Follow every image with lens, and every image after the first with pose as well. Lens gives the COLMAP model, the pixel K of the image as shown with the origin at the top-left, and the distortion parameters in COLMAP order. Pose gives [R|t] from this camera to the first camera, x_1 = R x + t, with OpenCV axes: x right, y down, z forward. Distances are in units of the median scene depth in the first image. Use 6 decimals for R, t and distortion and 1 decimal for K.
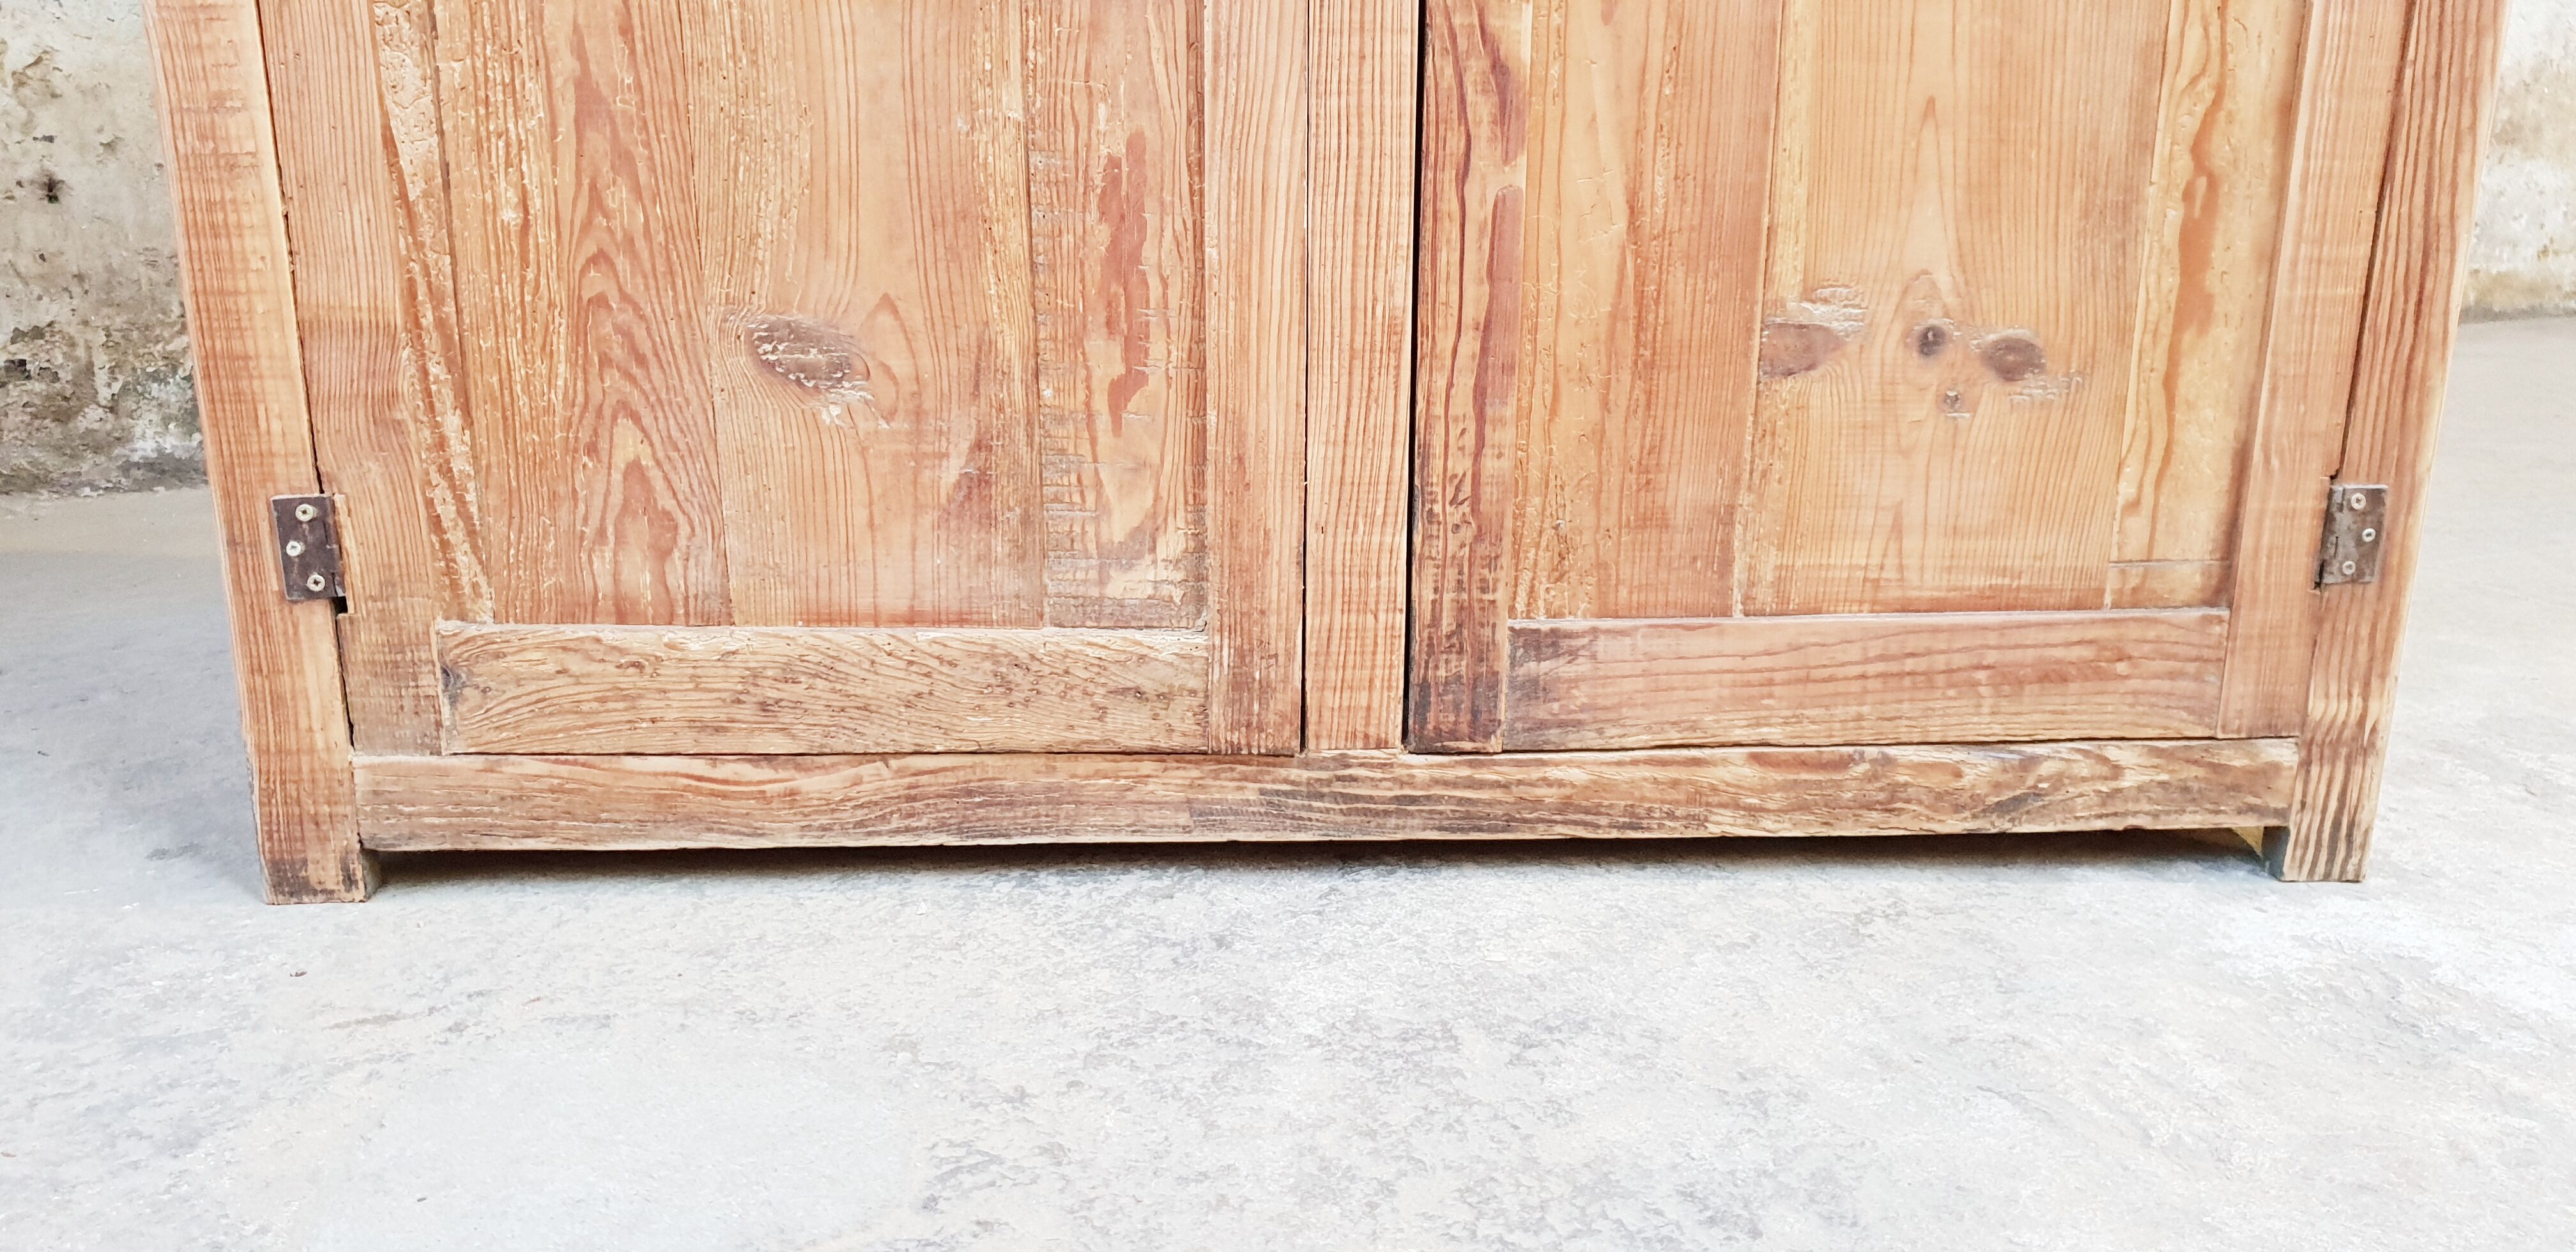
lens RADIAL K [[2024.8, 0, 1275.0], [0, 2024.8, 622.4], [0, 0, 1]] dist [0.007673, 0.007011]
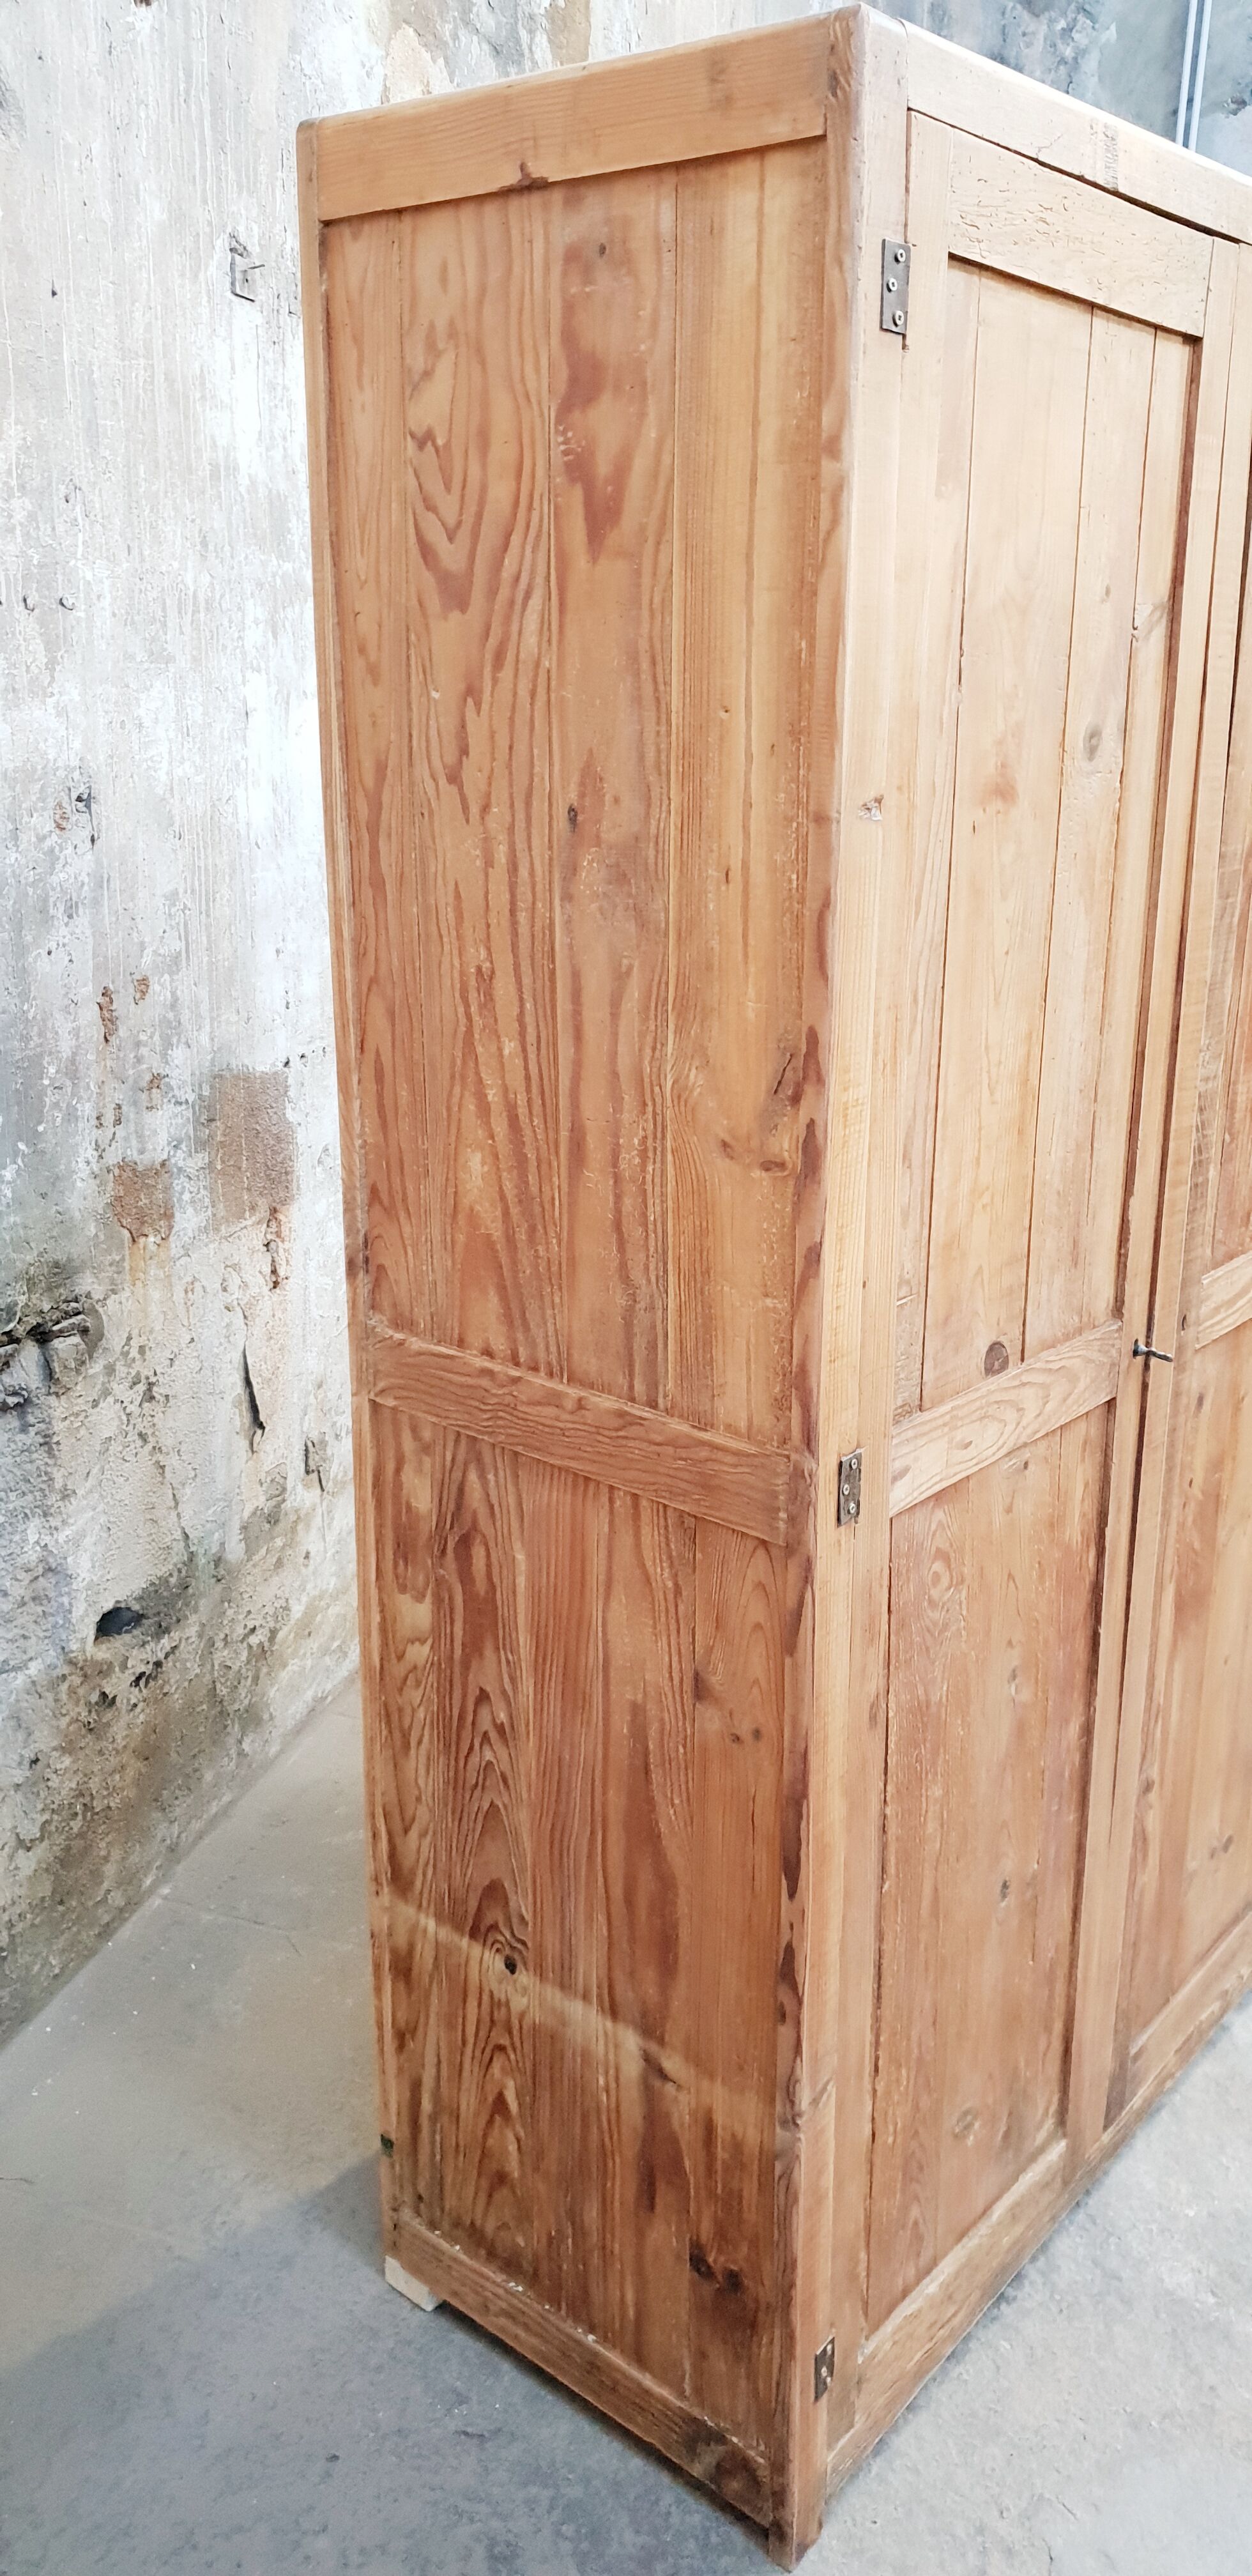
lens RADIAL K [[2024.8, 0, 660.1], [0, 2024.8, 1278.7], [0, 0, 1]] dist [0.007673, 0.007011]
pose [[0.666912, -0.218434, 0.712401, -1.566796], [0.197516, 0.973690, 0.113645, -1.145877], [-0.718482, 0.064919, 0.692509, -0.170126]]
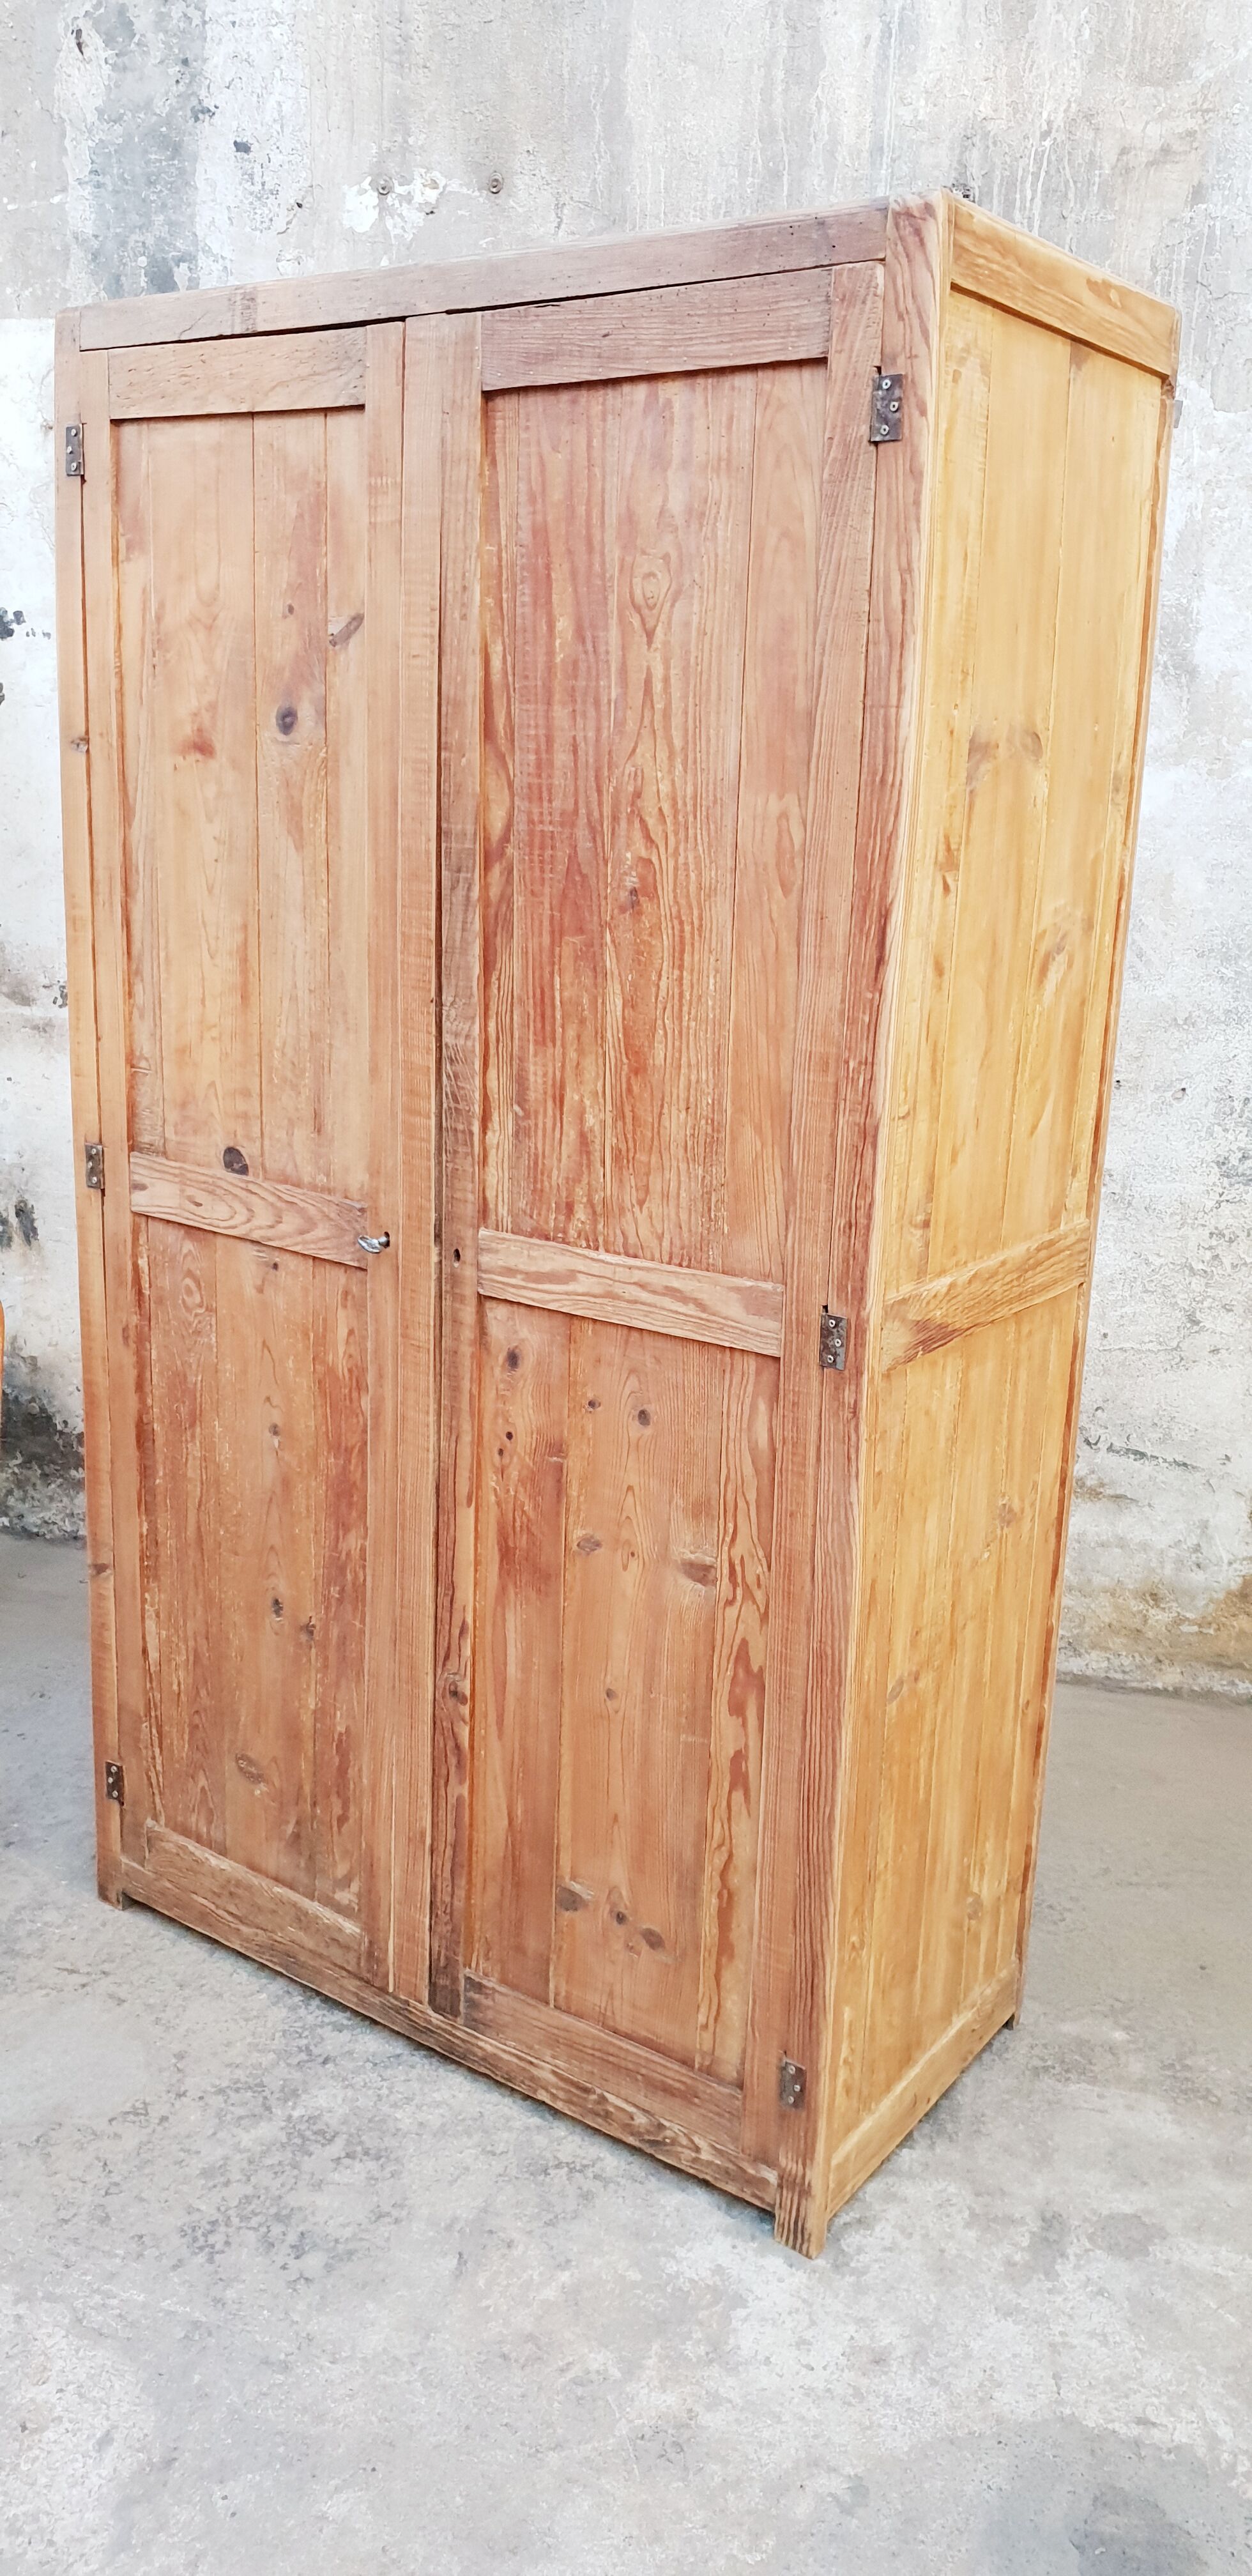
lens RADIAL K [[2024.8, 0, 666.6], [0, 2024.8, 1286.5], [0, 0, 1]] dist [0.007673, 0.007011]
pose [[0.792418, 0.175714, -0.584121, 1.500701], [-0.200639, 0.979408, 0.022437, -0.854319], [0.576036, 0.099418, 0.811356, -0.786606]]
